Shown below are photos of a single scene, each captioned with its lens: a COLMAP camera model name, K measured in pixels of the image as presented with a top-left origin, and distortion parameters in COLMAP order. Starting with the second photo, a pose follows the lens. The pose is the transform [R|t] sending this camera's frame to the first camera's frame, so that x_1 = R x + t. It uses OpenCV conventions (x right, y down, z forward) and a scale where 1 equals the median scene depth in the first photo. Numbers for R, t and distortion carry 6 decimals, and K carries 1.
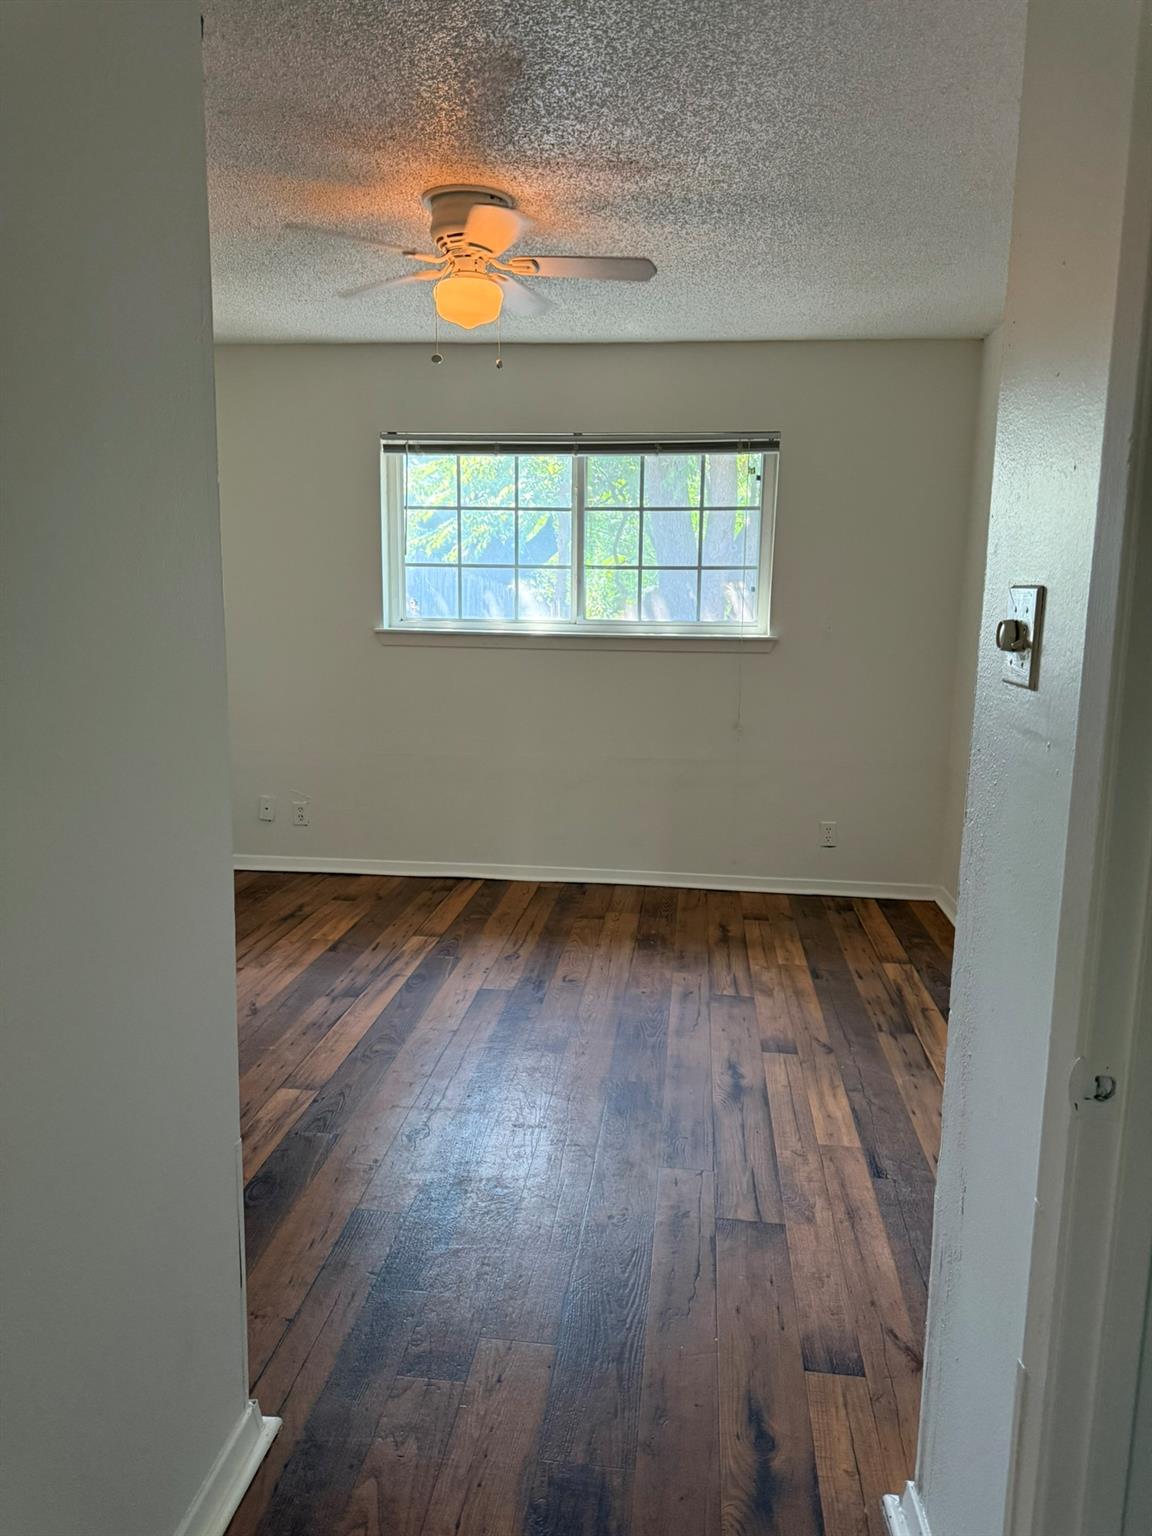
lens RADIAL K [[1076.4, 0, 581.0], [0, 1076.4, 764.3], [0, 0, 1]] dist [0.206263, -0.438374]
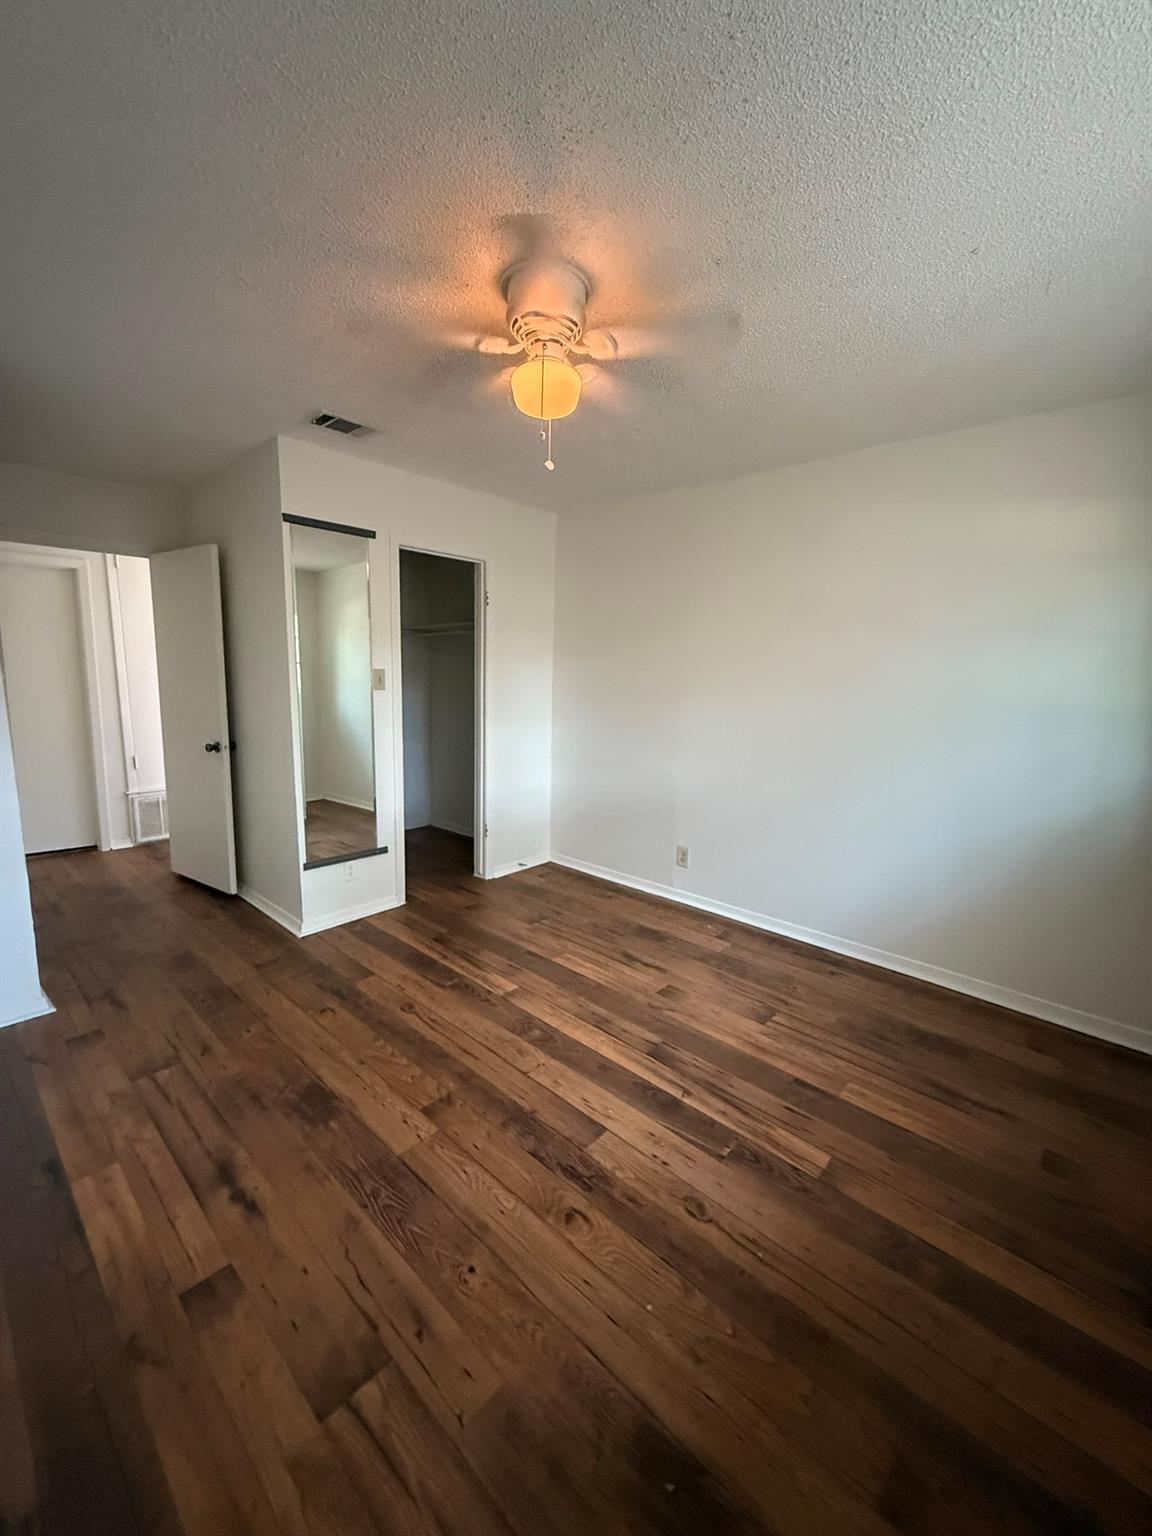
lens RADIAL K [[609.5, 0, 580.8], [0, 609.5, 772.4], [0, 0, 1]] dist [0.000281, -0.000154]
pose [[-0.583665, 0.103711, -0.805344, 0.266078], [-0.160248, 0.957591, 0.239456, -0.173706], [0.796025, 0.268817, -0.542294, 1.069345]]
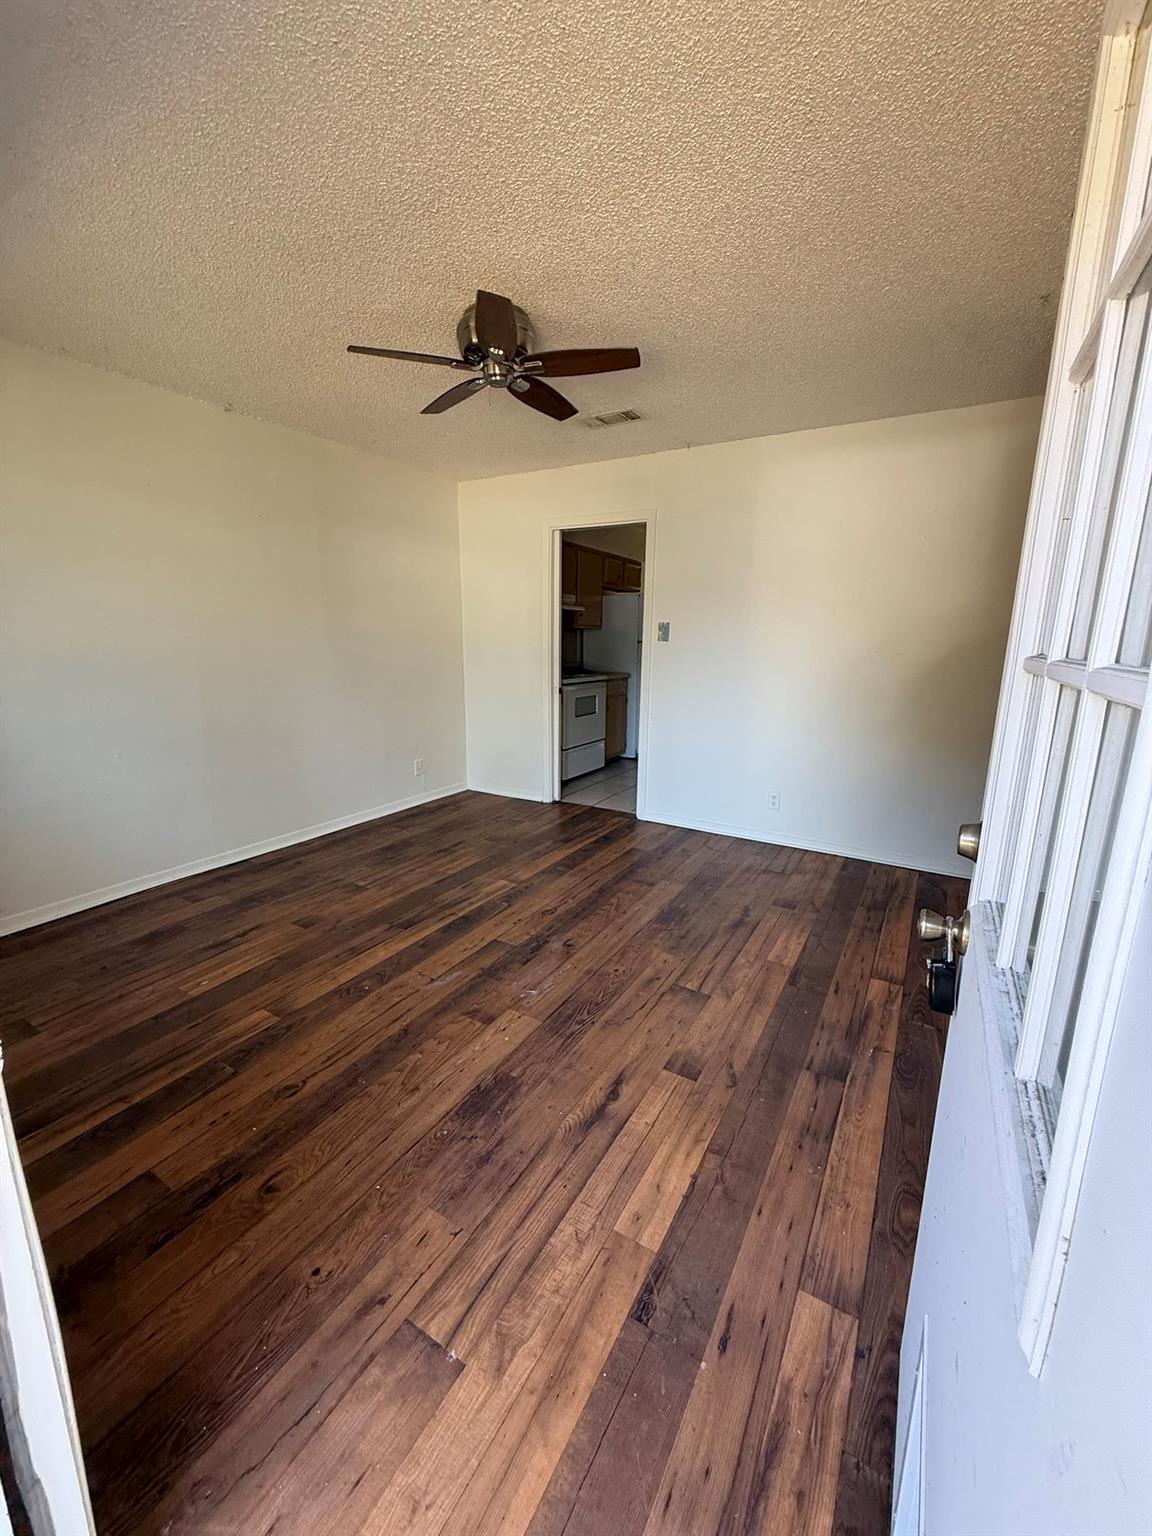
lens RADIAL K [[619.6, 0, 579.0], [0, 619.6, 760.1], [0, 0, 1]] dist [-0.000254, -0.000179]
pose [[0.912325, 0.074705, -0.402595, 0.242771], [-0.055607, 0.996712, 0.058936, -0.042088], [0.405674, -0.031381, 0.913479, 0.359762]]
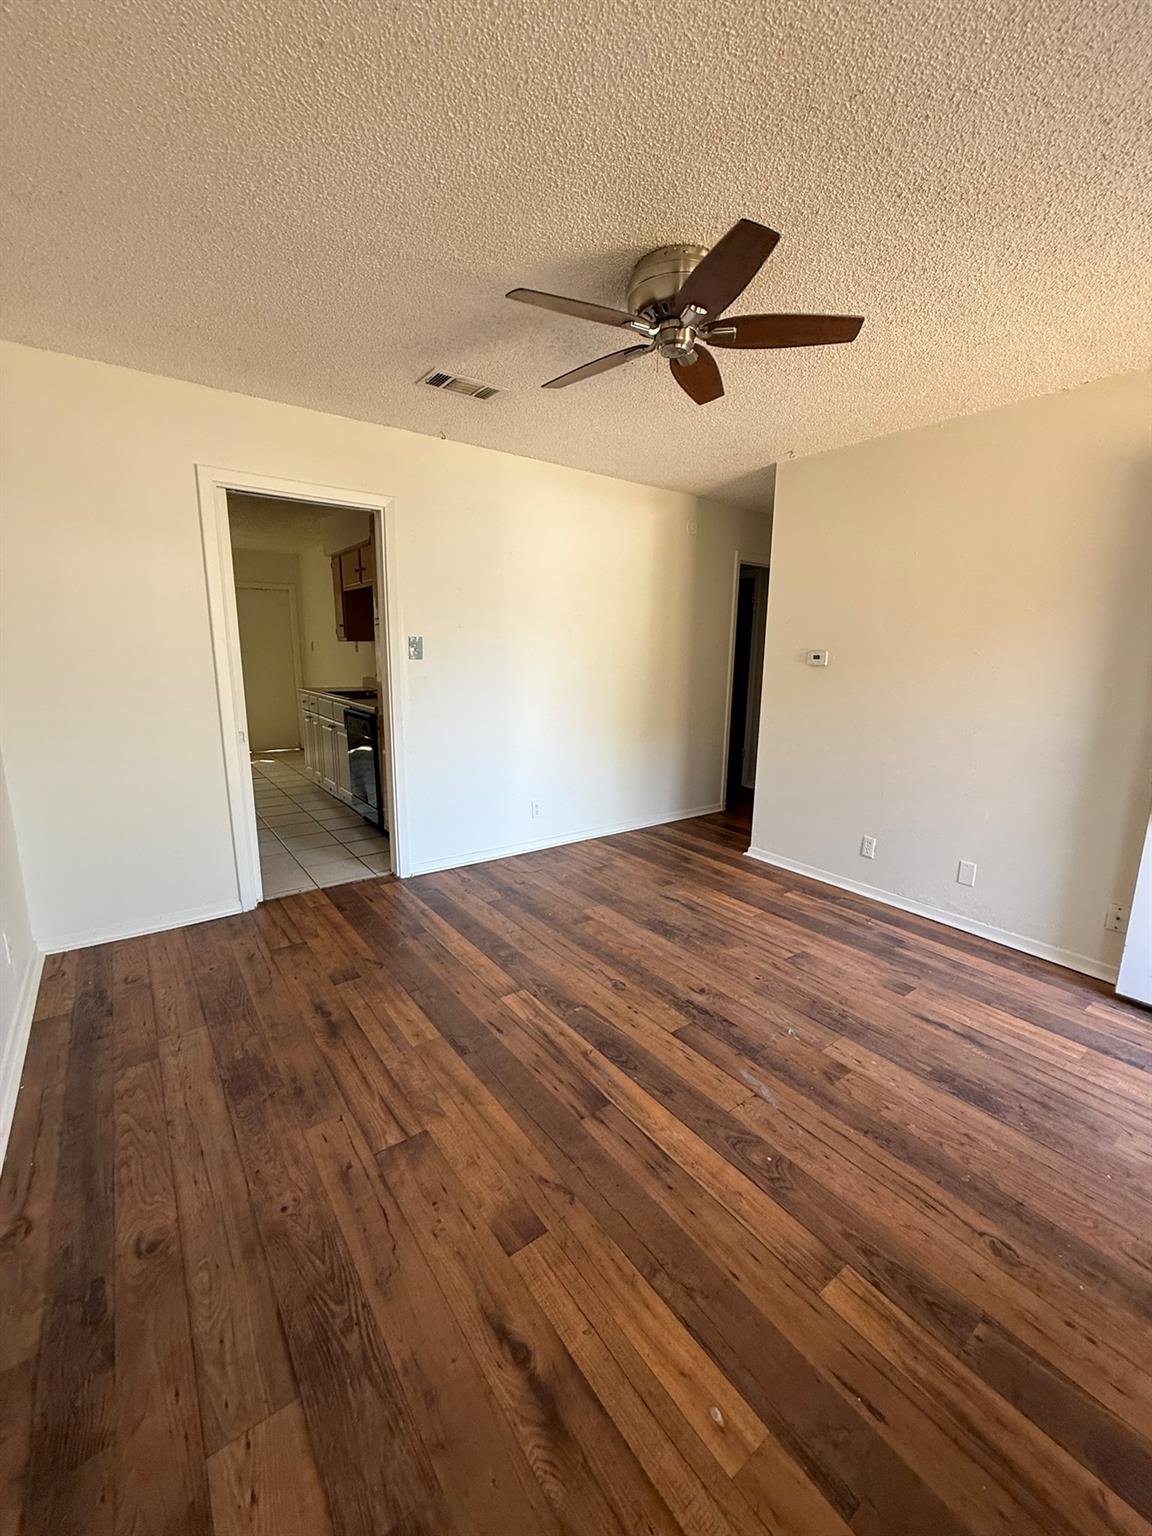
lens RADIAL K [[608.2, 0, 581.5], [0, 608.2, 763.0], [0, 0, 1]] dist [0.000267, 0.000108]
pose [[0.727776, -0.133629, 0.672671, -0.463681], [0.095439, 0.991024, 0.093614, -0.100928], [-0.679142, -0.003931, 0.733996, 0.576708]]
